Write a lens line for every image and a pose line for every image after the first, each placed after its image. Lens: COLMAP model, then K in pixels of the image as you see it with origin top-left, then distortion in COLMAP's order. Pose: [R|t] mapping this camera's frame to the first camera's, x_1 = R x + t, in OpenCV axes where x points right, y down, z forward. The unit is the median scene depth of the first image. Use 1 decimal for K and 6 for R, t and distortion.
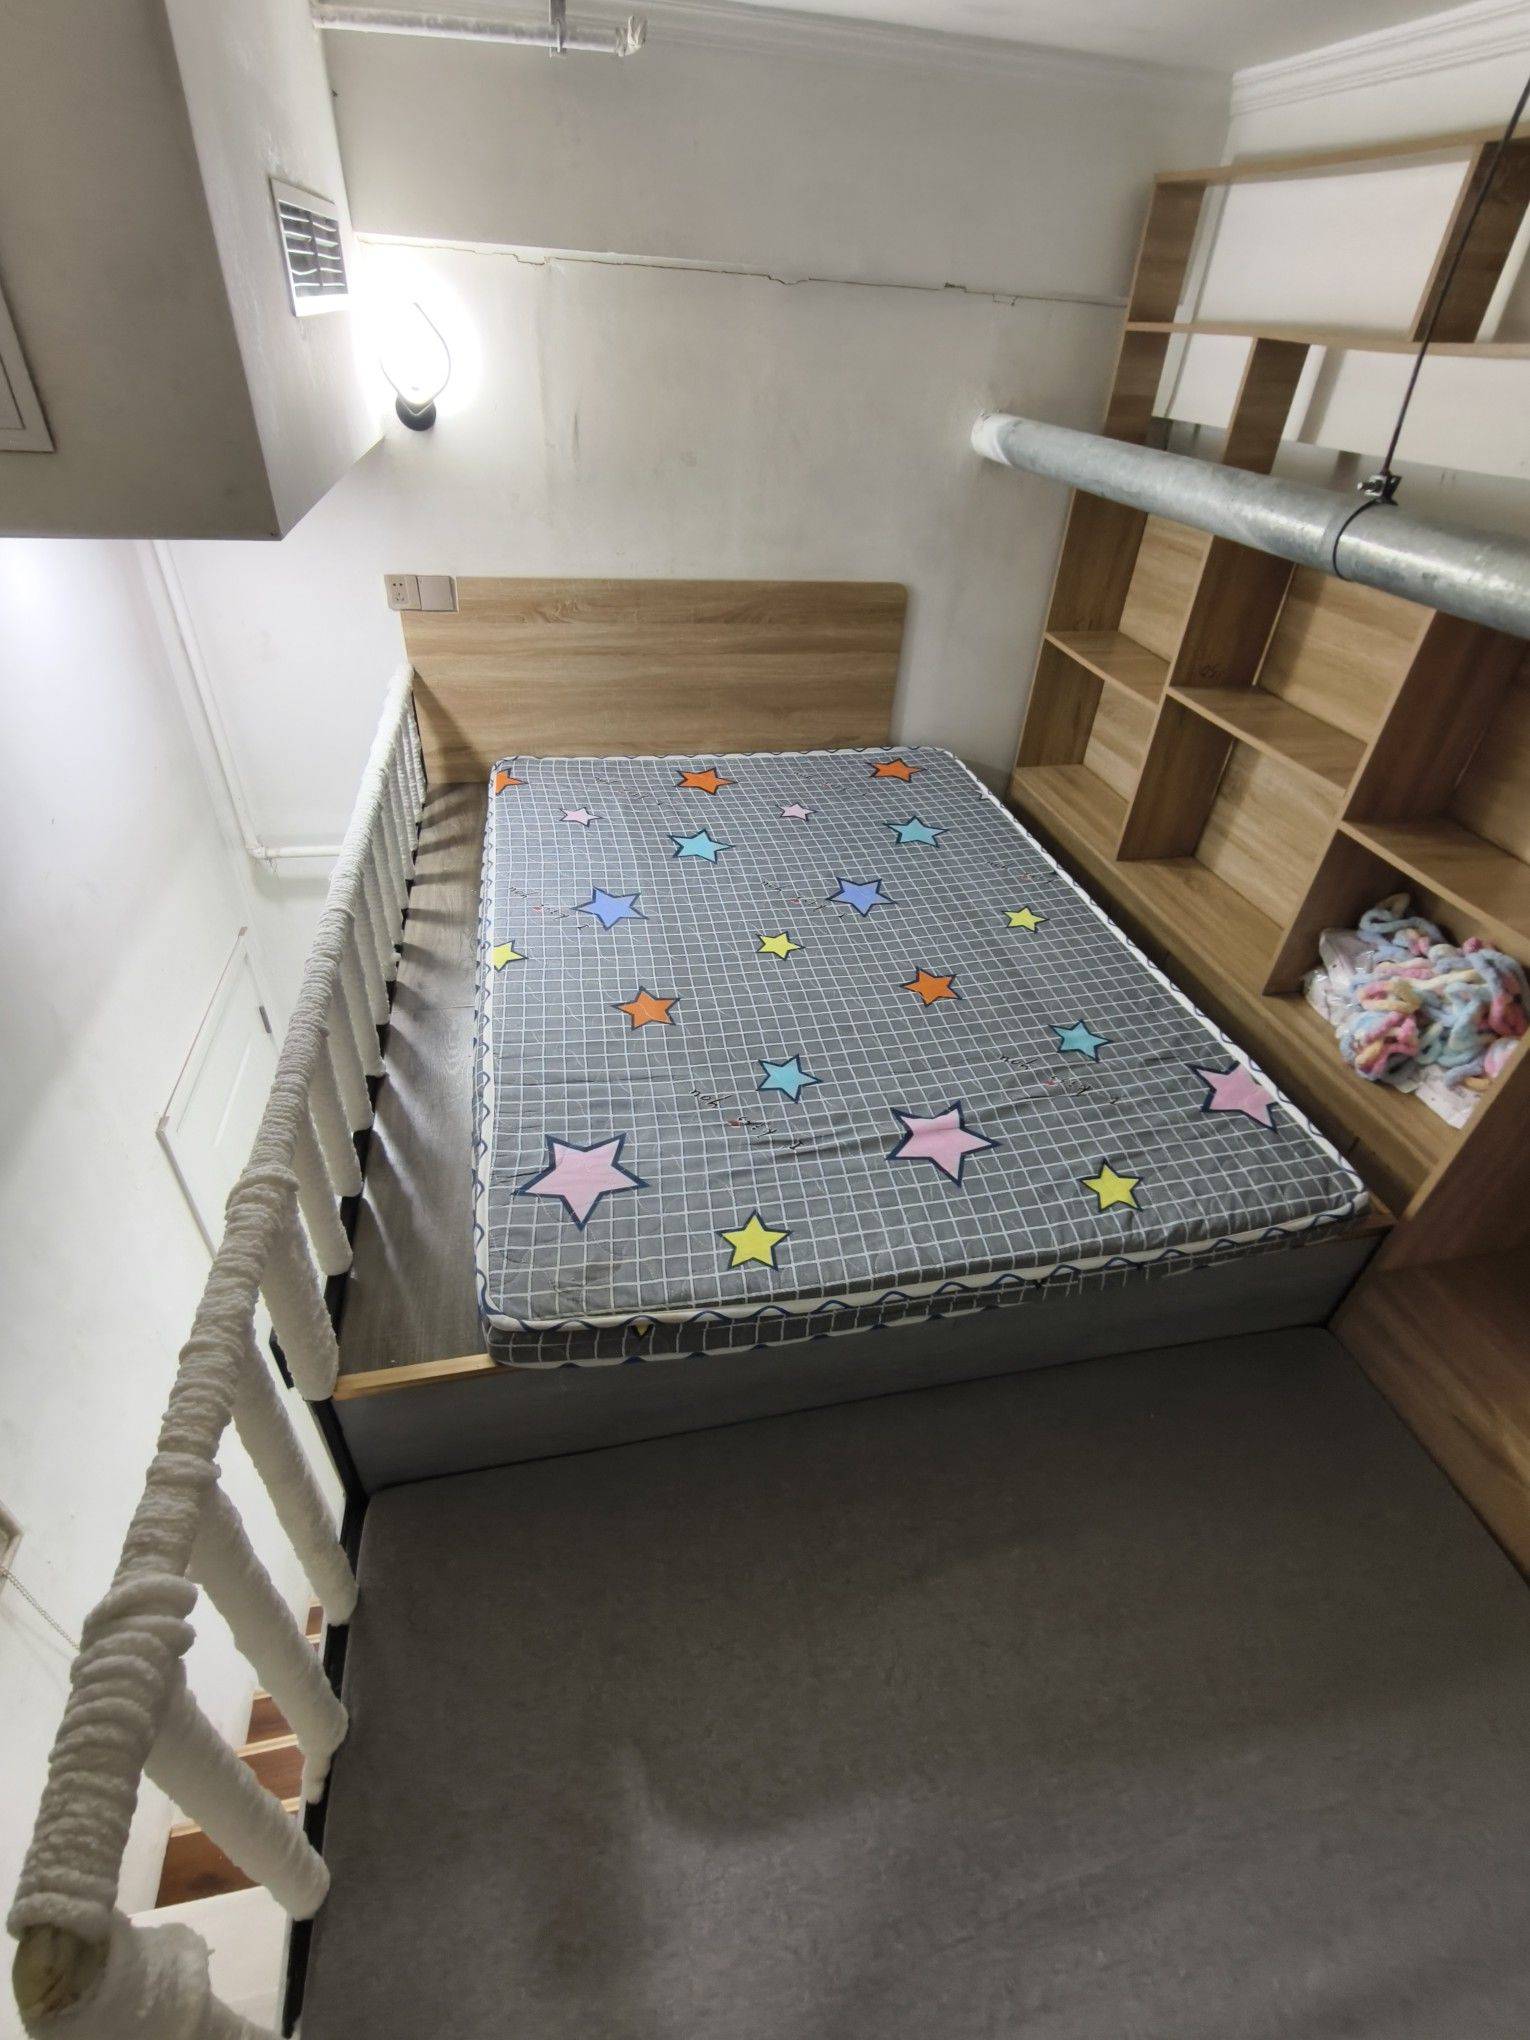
lens RADIAL K [[945.1, 0, 770.4], [0, 945.1, 1011.7], [0, 0, 1]] dist [-0.004869, -0.000354]
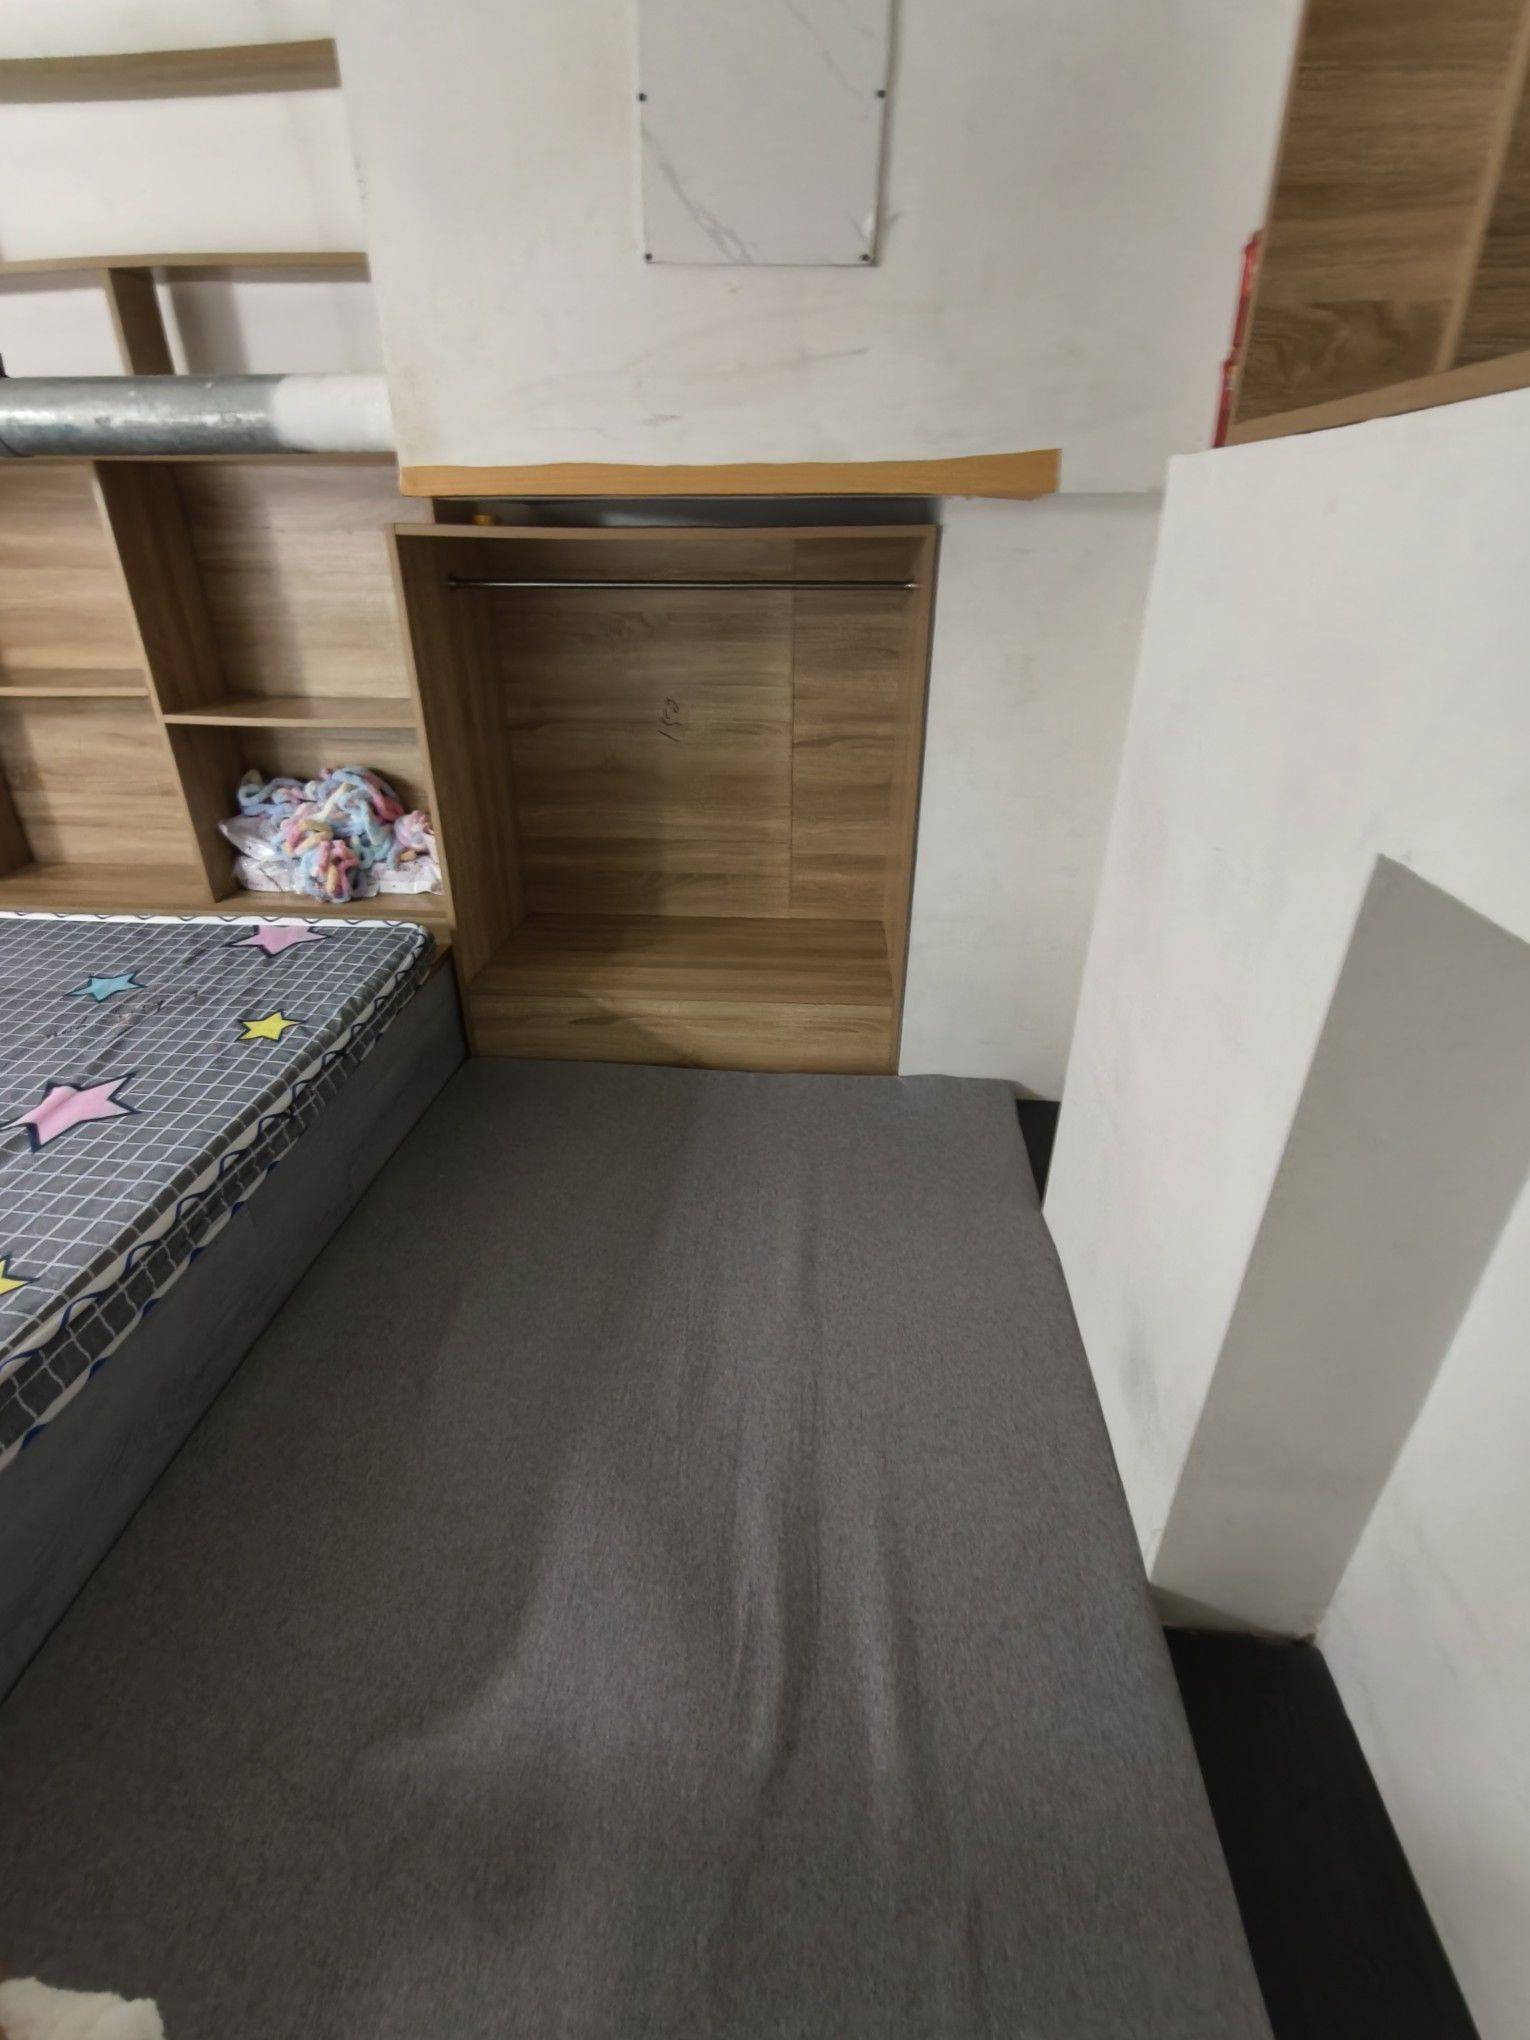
lens RADIAL K [[945.1, 0, 770.4], [0, 945.1, 1011.7], [0, 0, 1]] dist [-0.004869, -0.000354]
pose [[0.291401, -0.494204, 0.819053, -0.245627], [0.578790, 0.772793, 0.260371, 0.184659], [-0.761635, 0.398187, 0.511233, 0.061403]]
